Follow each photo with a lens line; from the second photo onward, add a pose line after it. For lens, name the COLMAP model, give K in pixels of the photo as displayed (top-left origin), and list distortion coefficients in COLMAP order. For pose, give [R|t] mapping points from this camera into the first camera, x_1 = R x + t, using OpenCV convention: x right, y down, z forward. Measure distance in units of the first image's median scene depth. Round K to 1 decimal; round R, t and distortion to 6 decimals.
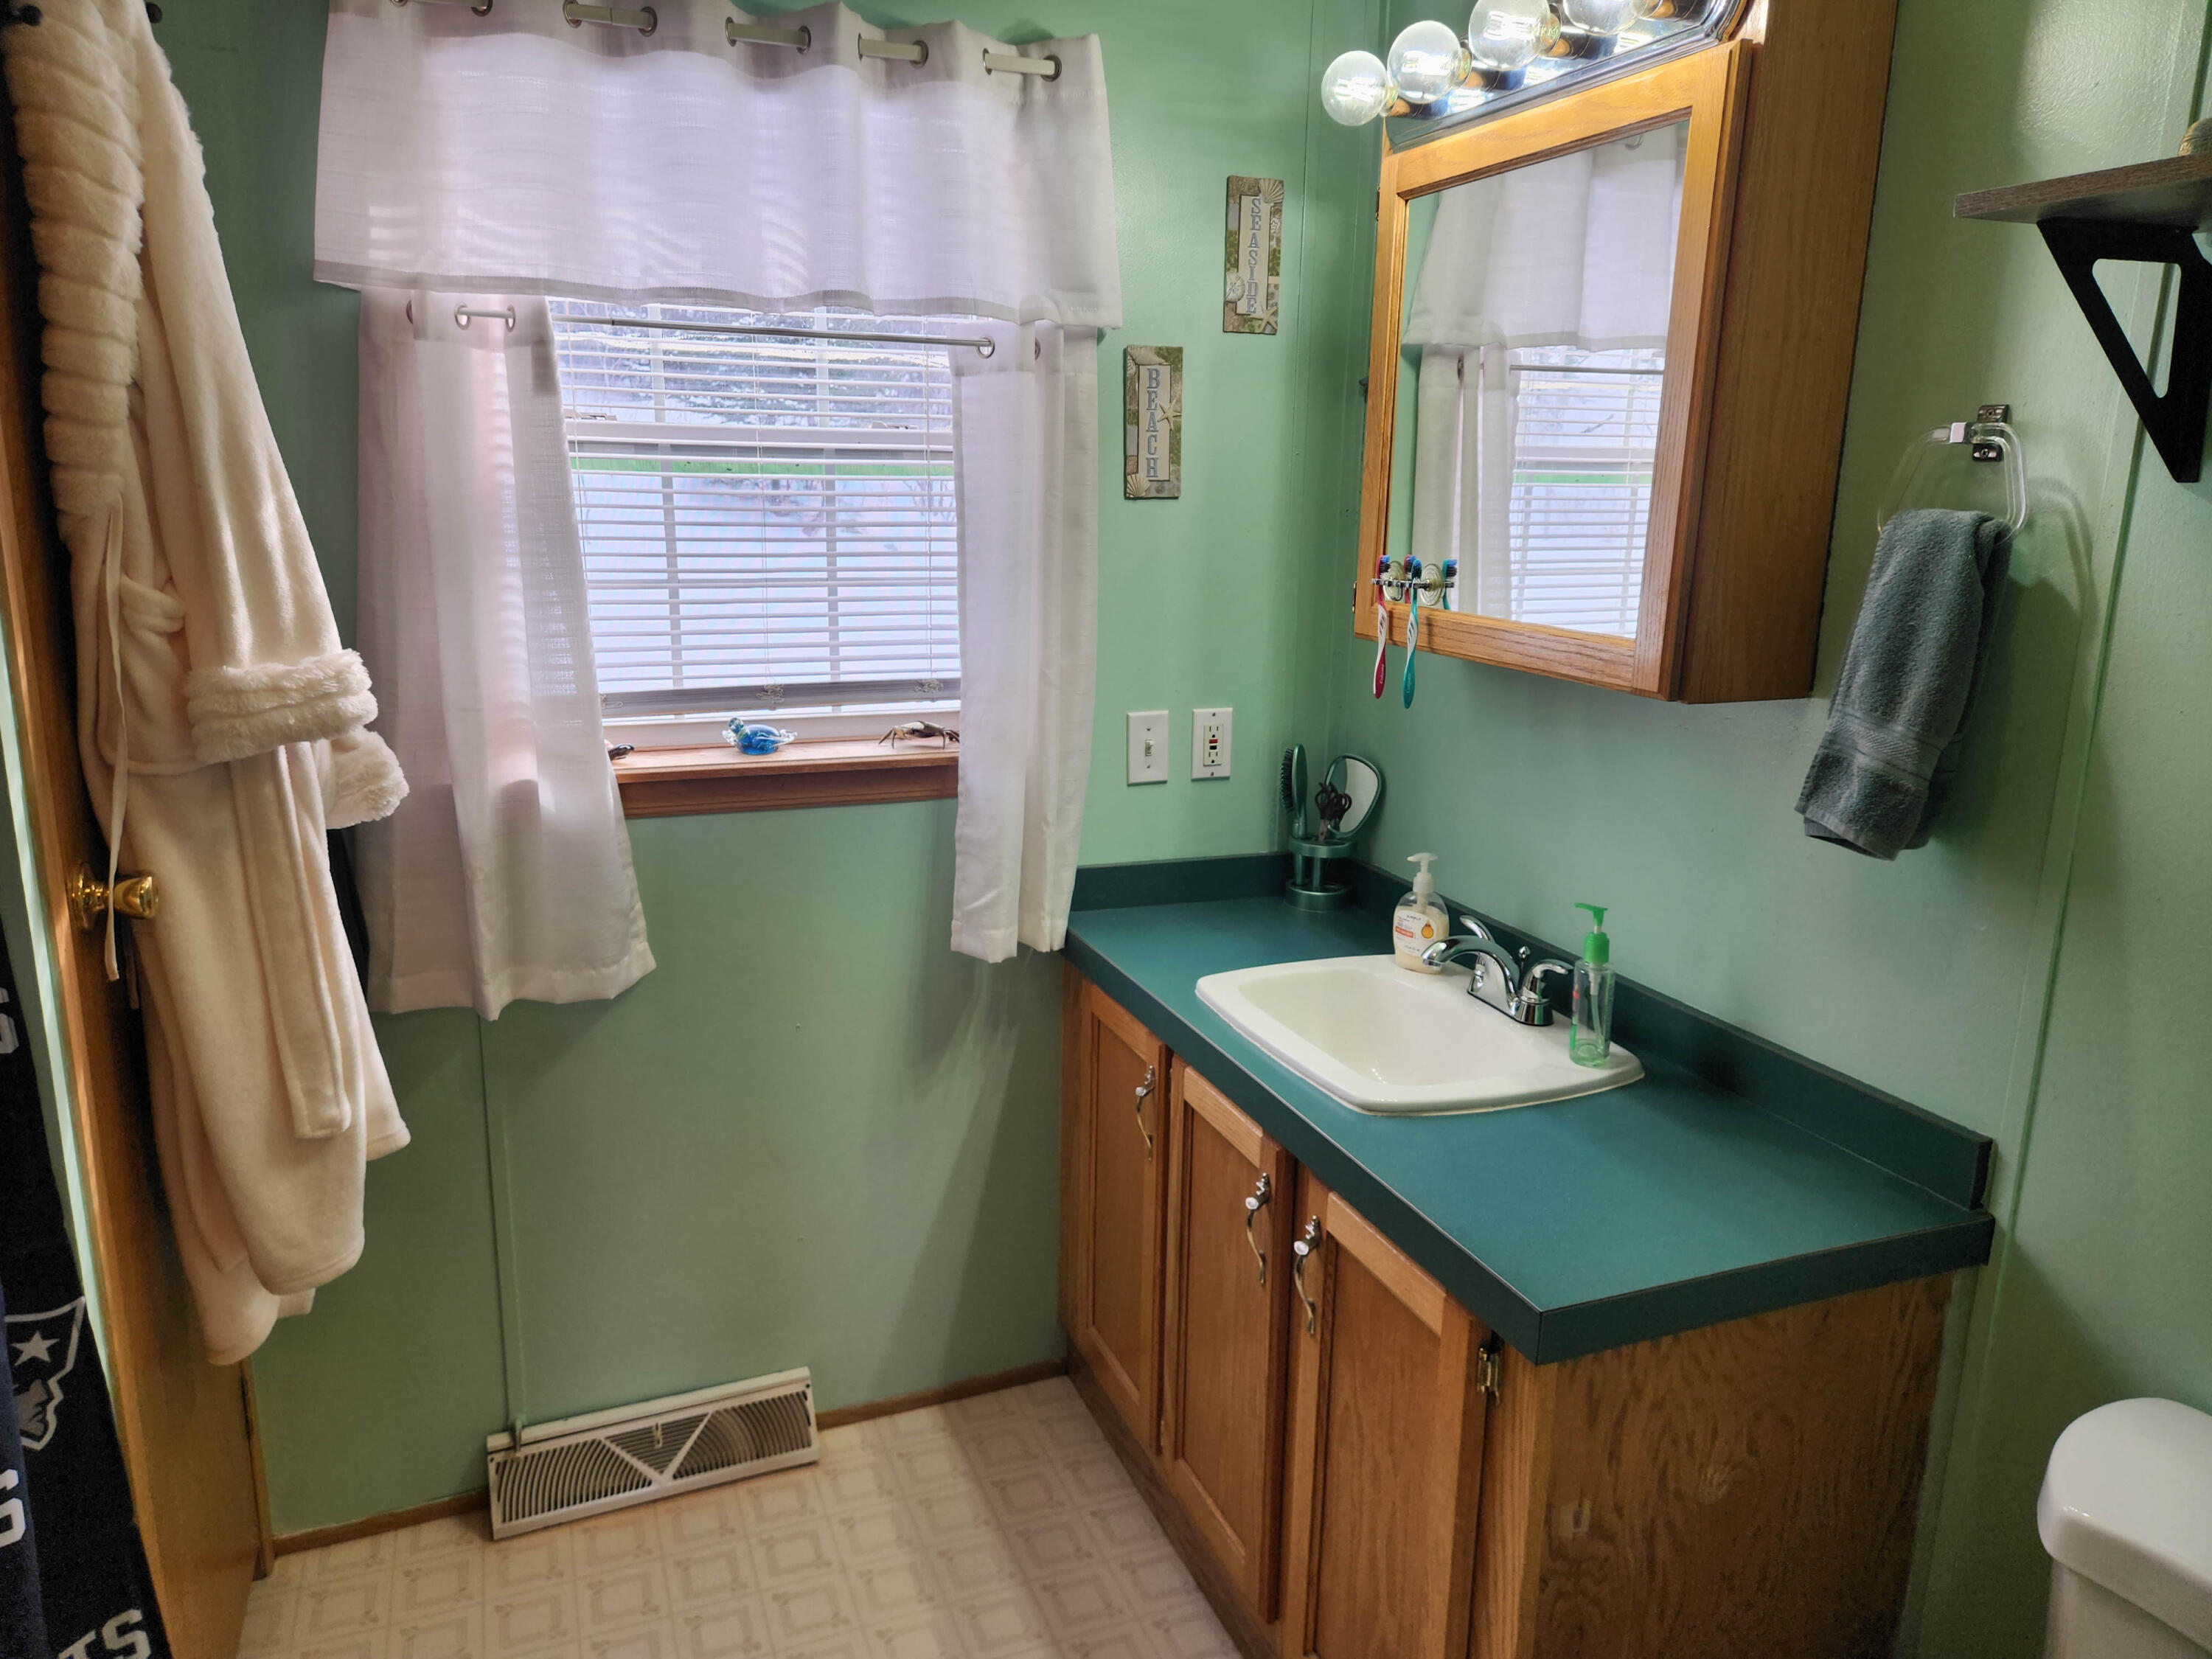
lens RADIAL K [[1517.3, 0, 1106.0], [0, 1517.3, 829.5], [0, 0, 1]] dist [0.119259, -0.095975]
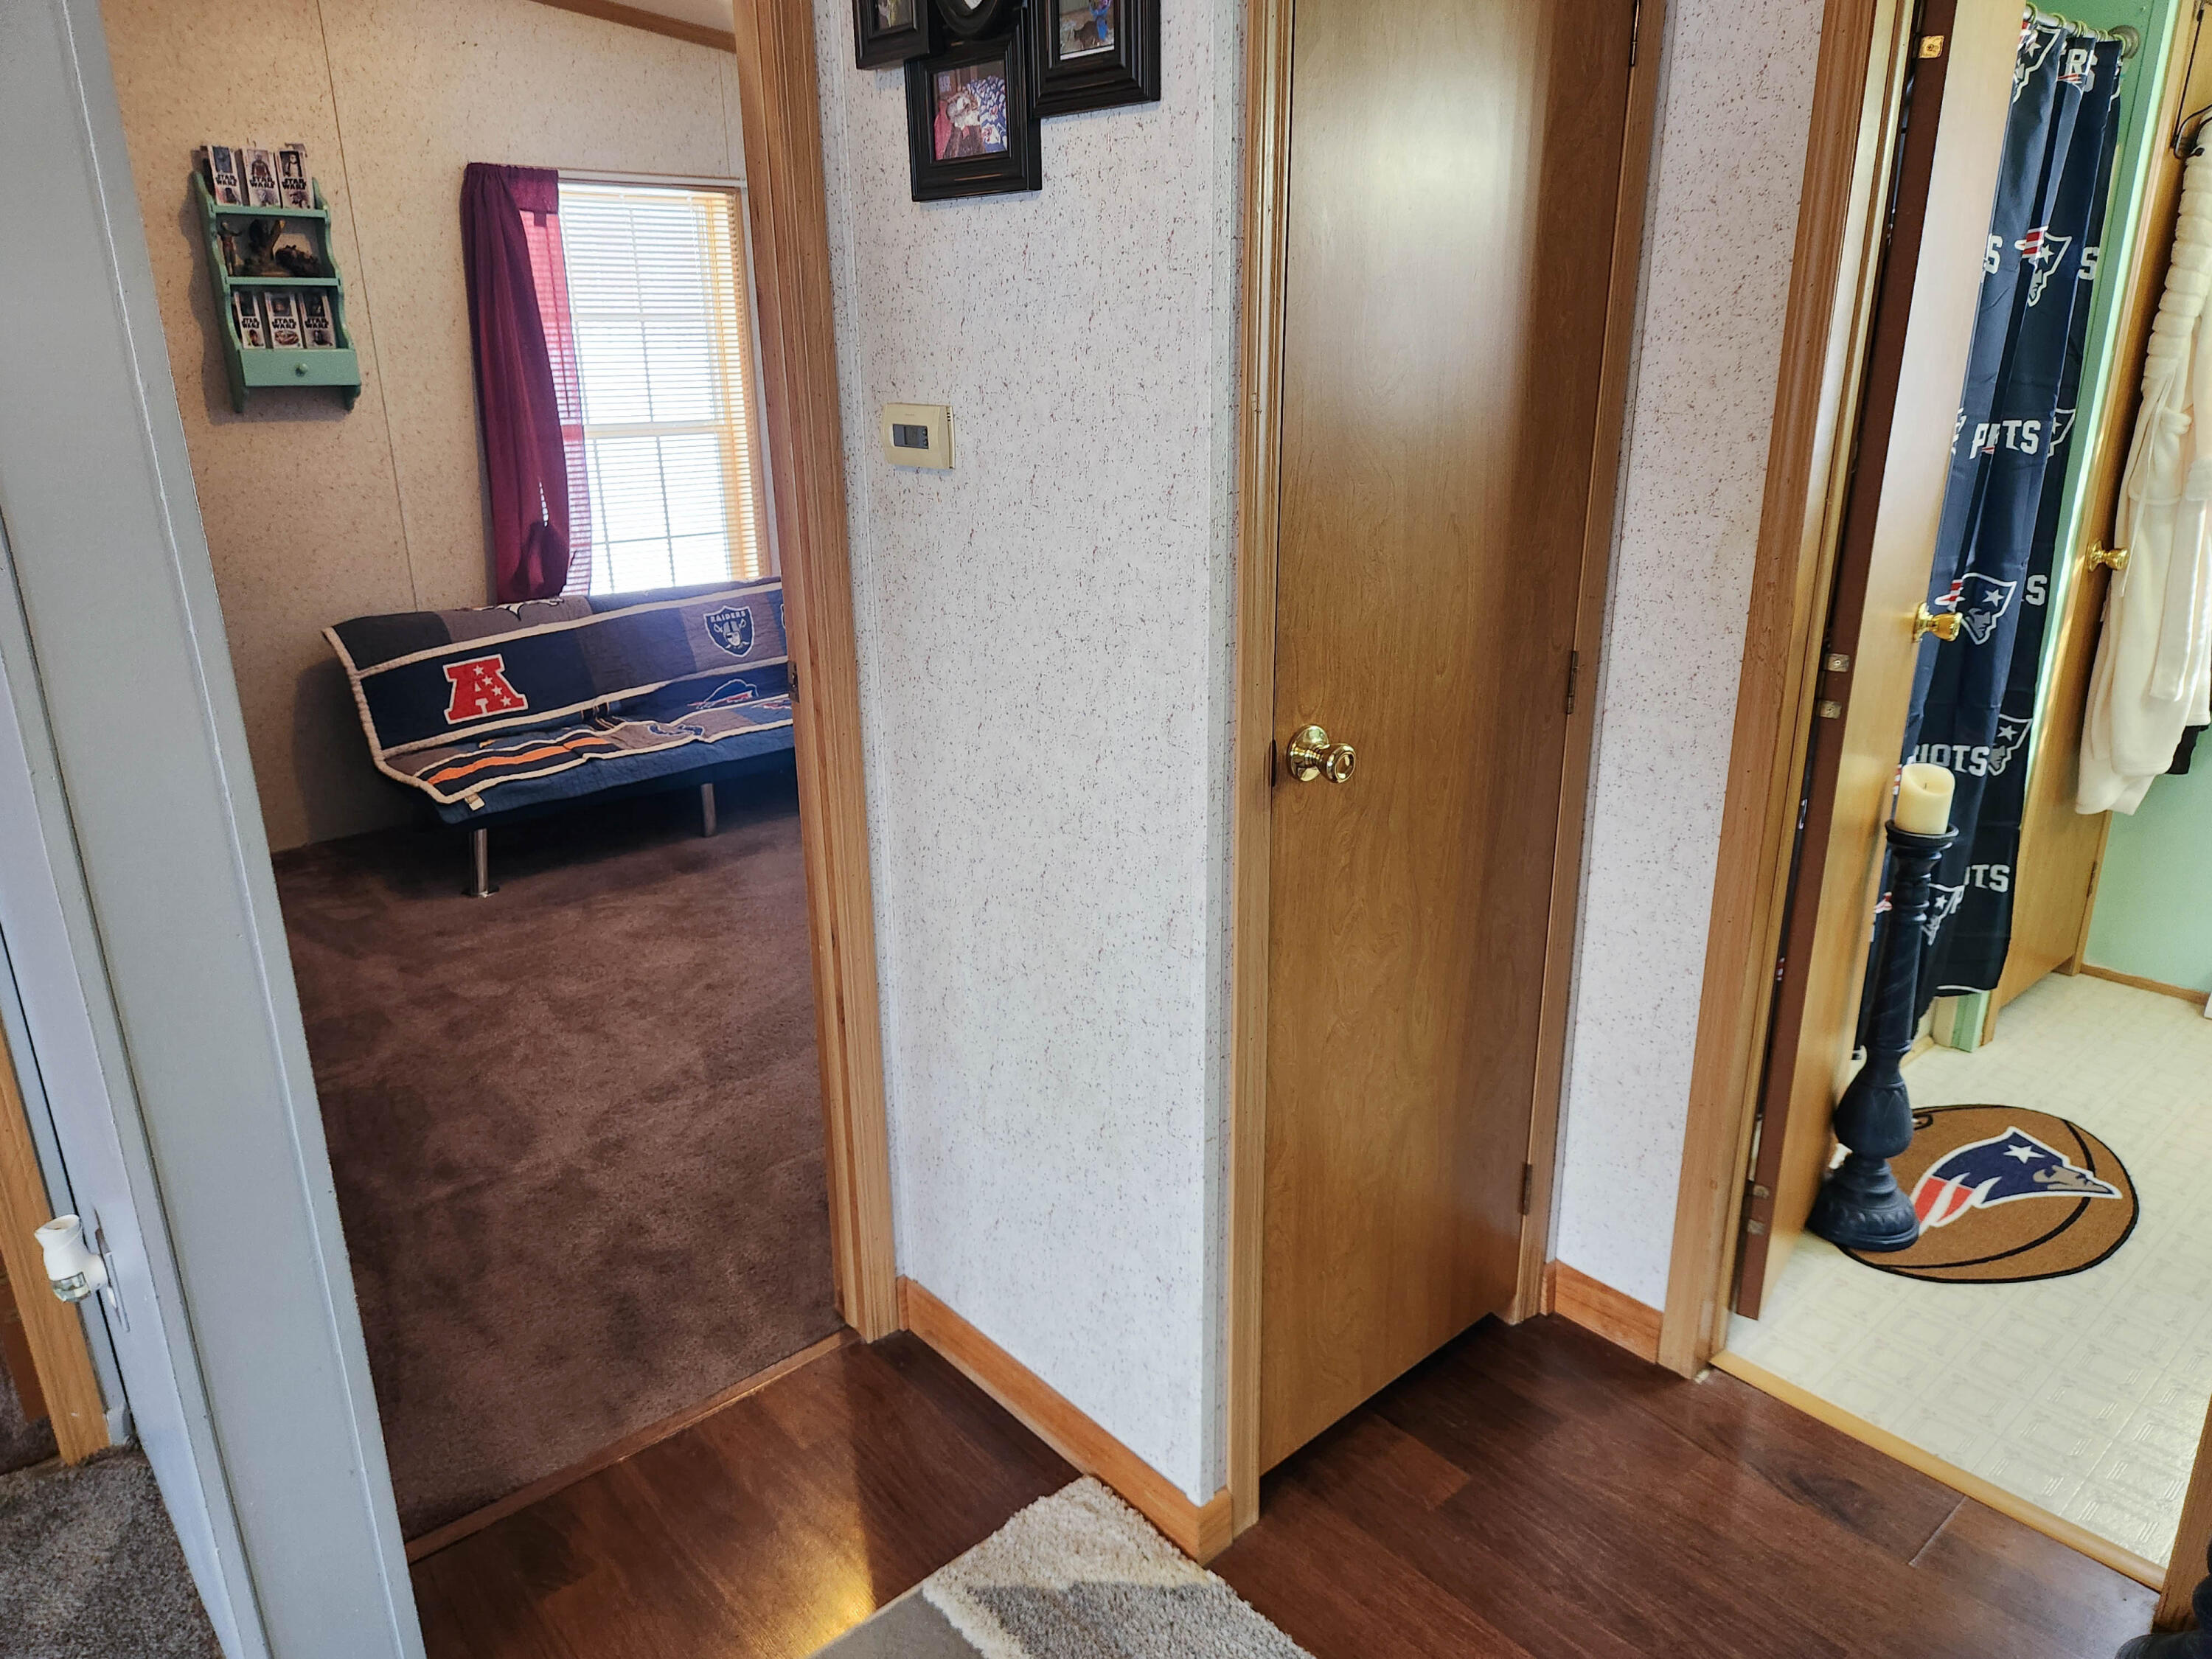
lens RADIAL K [[1471.9, 0, 1106.9], [0, 1471.9, 822.4], [0, 0, 1]] dist [0.086139, -0.080085]
pose [[0.340084, 0.272389, -0.900082, 0.895306], [-0.204283, 0.955674, 0.212027, 0.240111], [0.917939, 0.111764, 0.380654, -1.051111]]
